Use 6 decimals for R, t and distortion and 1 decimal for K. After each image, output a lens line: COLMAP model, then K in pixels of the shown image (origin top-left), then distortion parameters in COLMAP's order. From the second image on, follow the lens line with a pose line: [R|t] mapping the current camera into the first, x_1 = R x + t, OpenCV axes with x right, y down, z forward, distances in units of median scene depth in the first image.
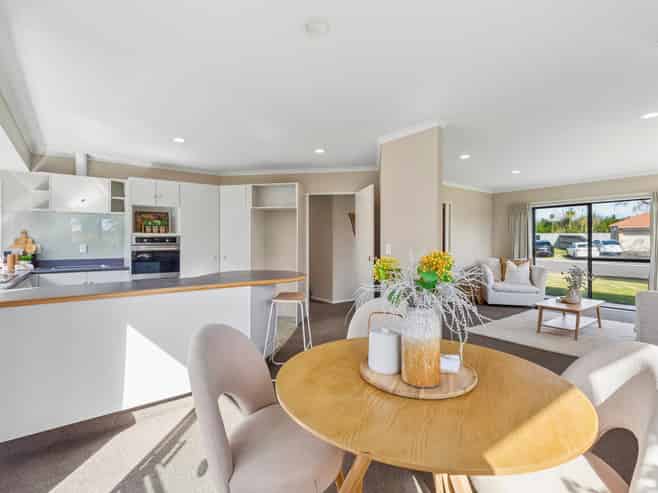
lens RADIAL K [[325.7, 0, 326.3], [0, 325.7, 245.4], [0, 0, 1]] dist [0.000422, -0.000352]
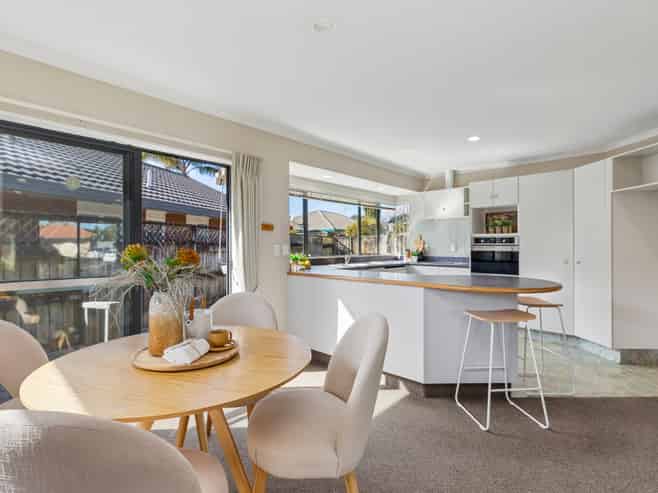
lens RADIAL K [[325.7, 0, 326.3], [0, 325.7, 245.4], [0, 0, 1]] dist [0.000422, -0.000352]
pose [[0.156840, 0.003967, -0.987616, 0.386944], [-0.014232, 0.999897, 0.001756, 0.004177], [0.987521, 0.013781, 0.156880, 0.348886]]
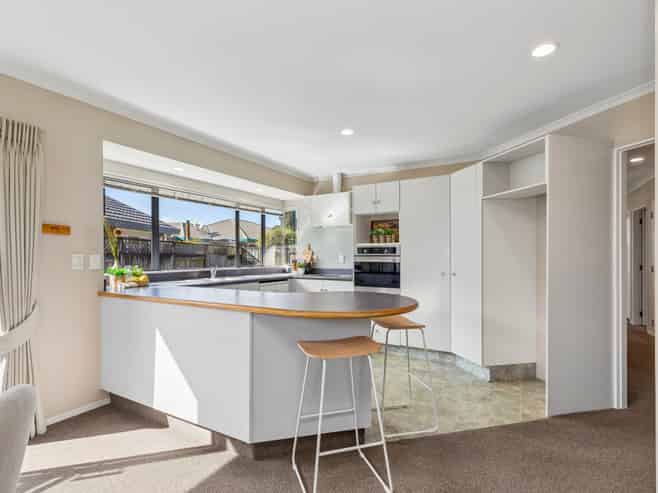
lens RADIAL K [[334.6, 0, 328.3], [0, 334.6, 254.9], [0, 0, 1]] dist [-0.001040, -0.000814]
pose [[0.384316, -0.000060, -0.923202, 0.287229], [-0.014452, 0.999877, -0.006081, 0.003251], [0.923089, 0.015679, 0.384268, 0.533768]]
